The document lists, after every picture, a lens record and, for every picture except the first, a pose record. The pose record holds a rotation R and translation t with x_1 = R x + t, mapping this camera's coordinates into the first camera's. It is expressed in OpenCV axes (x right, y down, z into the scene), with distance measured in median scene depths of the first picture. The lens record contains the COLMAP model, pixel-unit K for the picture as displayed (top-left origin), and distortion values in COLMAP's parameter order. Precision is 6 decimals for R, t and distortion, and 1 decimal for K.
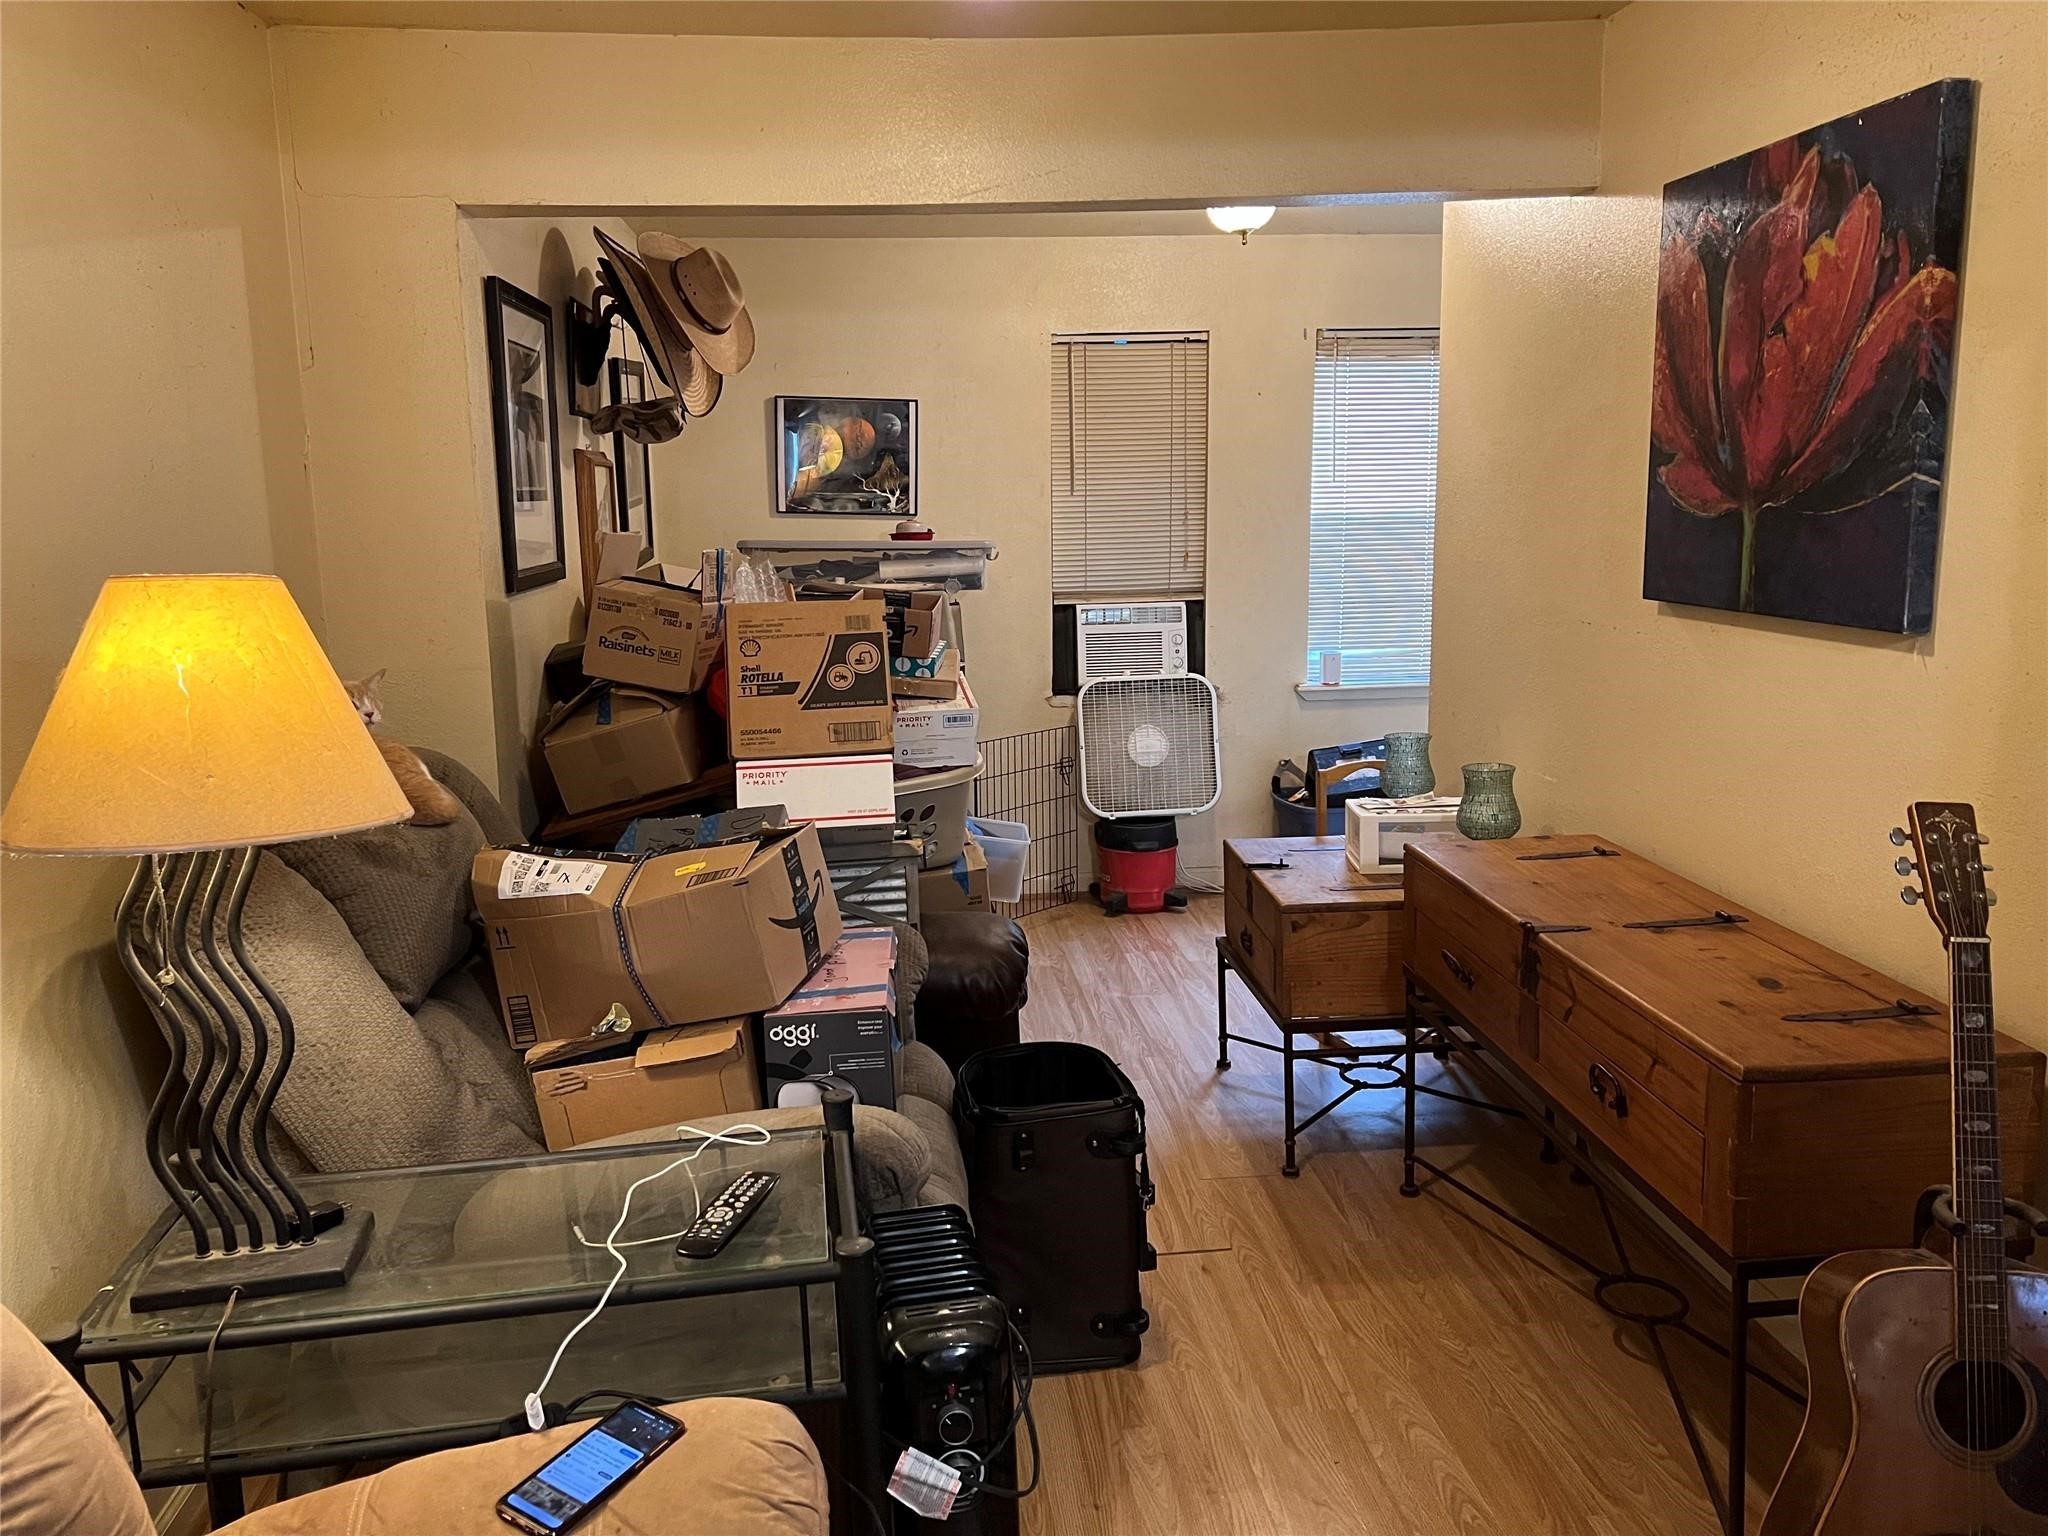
lens RADIAL K [[1536.2, 0, 1031.0], [0, 1536.2, 771.5], [0, 0, 1]] dist [-0.006839, -0.012097]
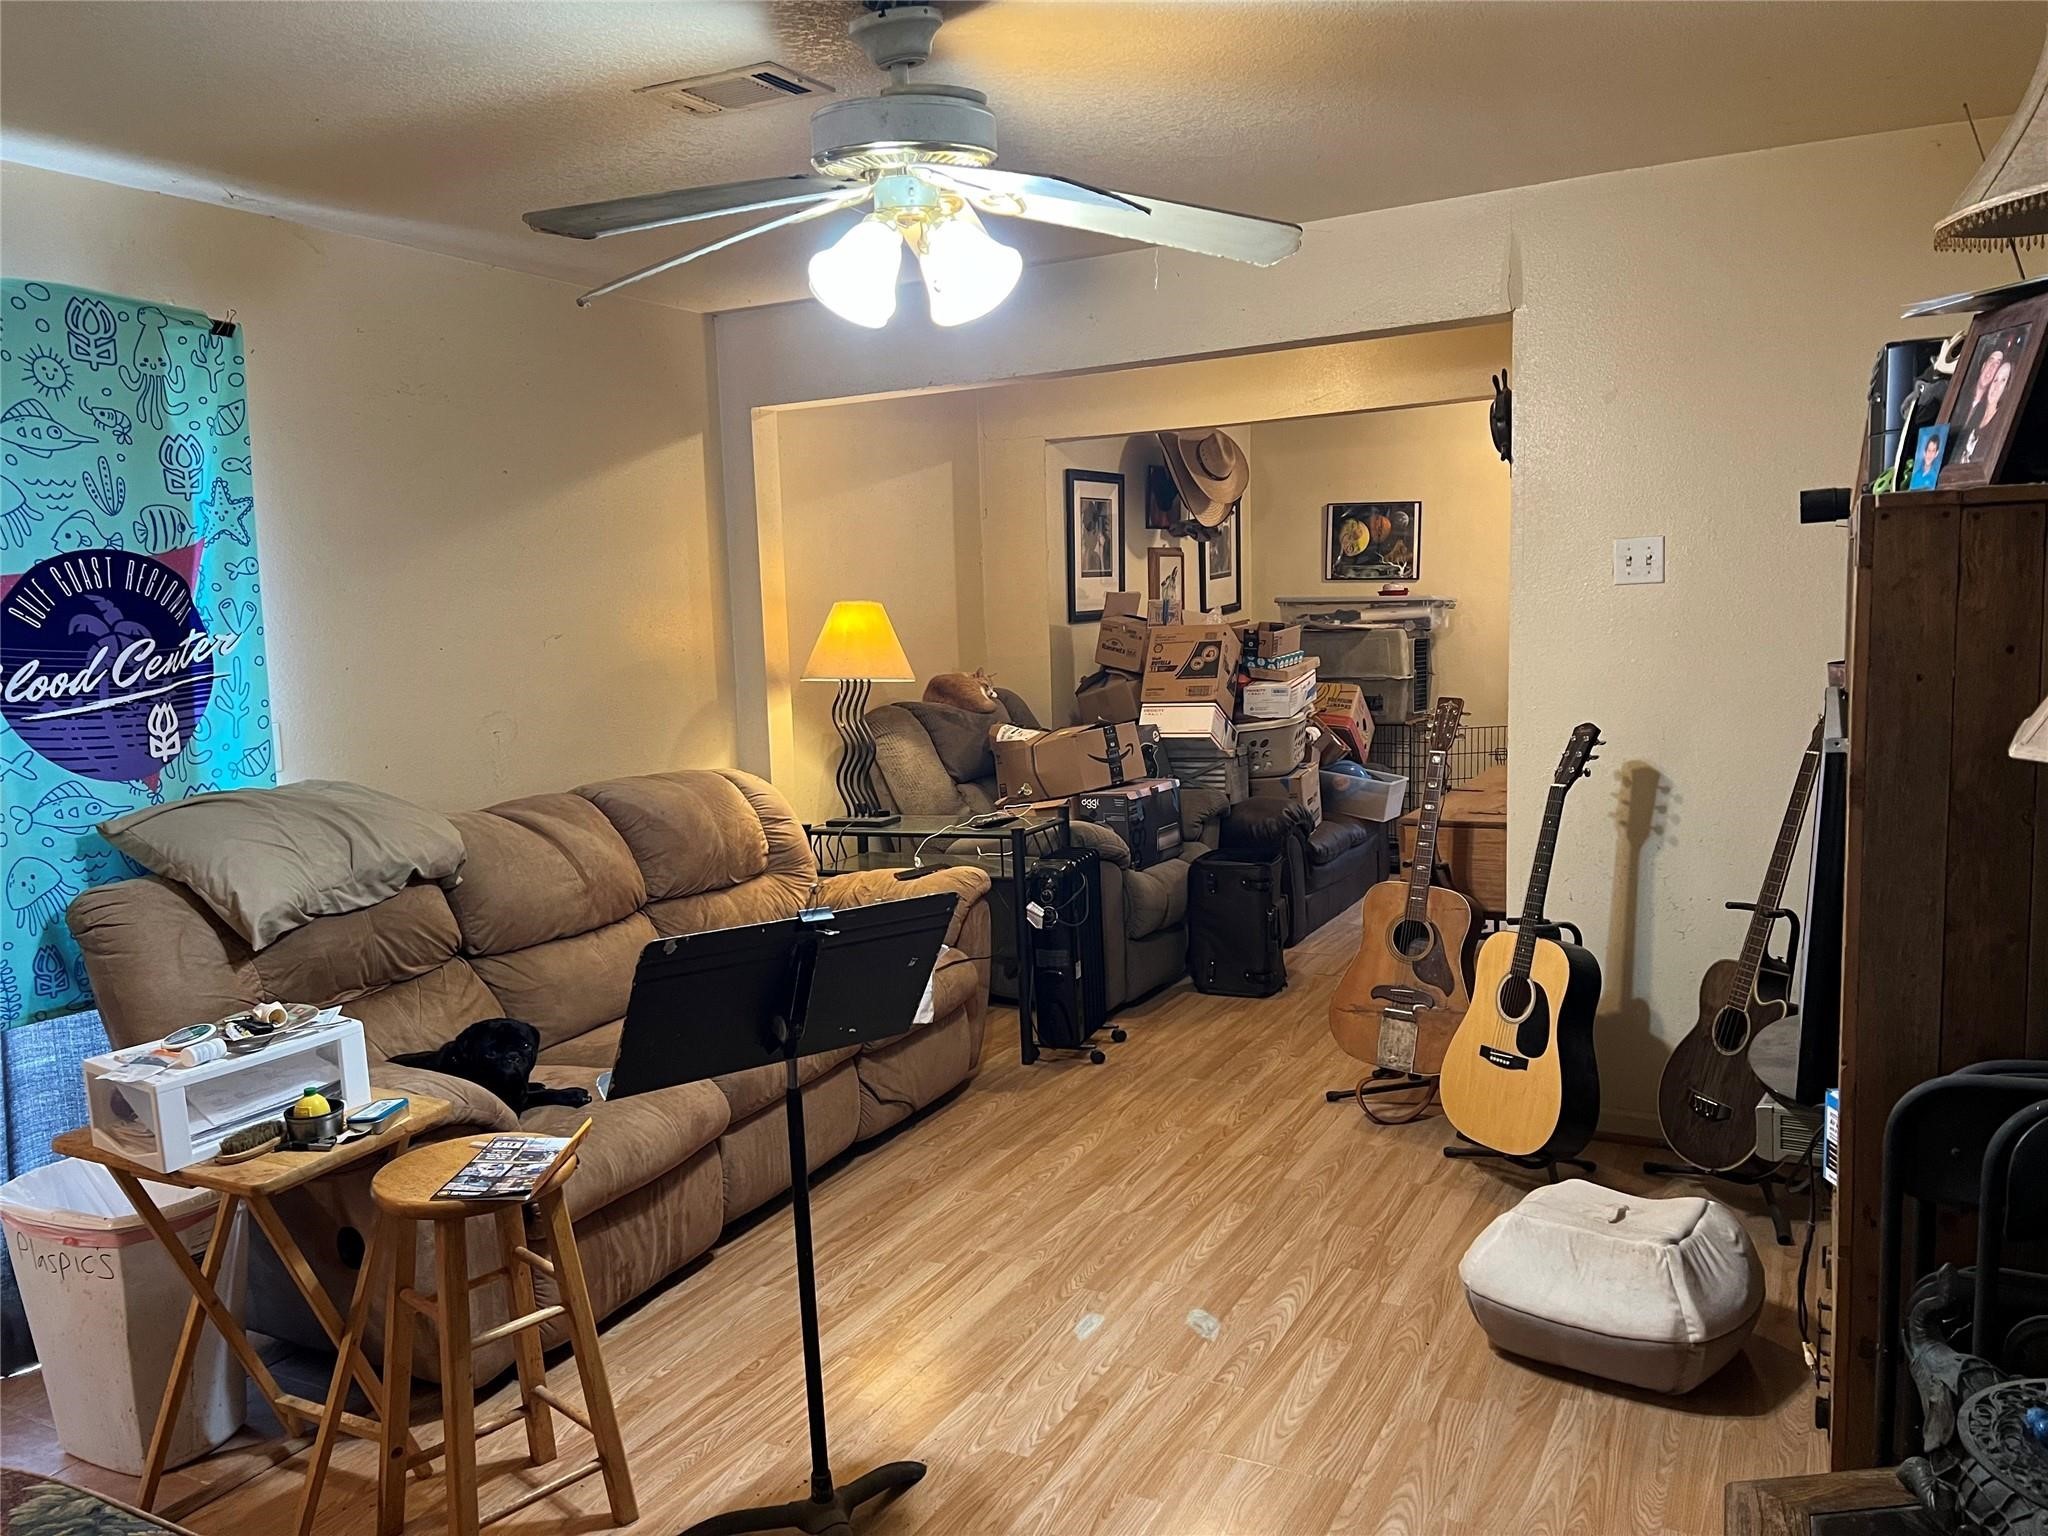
lens RADIAL K [[1536.2, 0, 1028.7], [0, 1536.2, 769.5], [0, 0, 1]] dist [-0.006839, -0.012097]
pose [[0.835377, 0.050263, -0.547374, 0.699771], [-0.074117, 0.997016, -0.021564, 0.119061], [0.544657, 0.058584, 0.836610, -0.679960]]
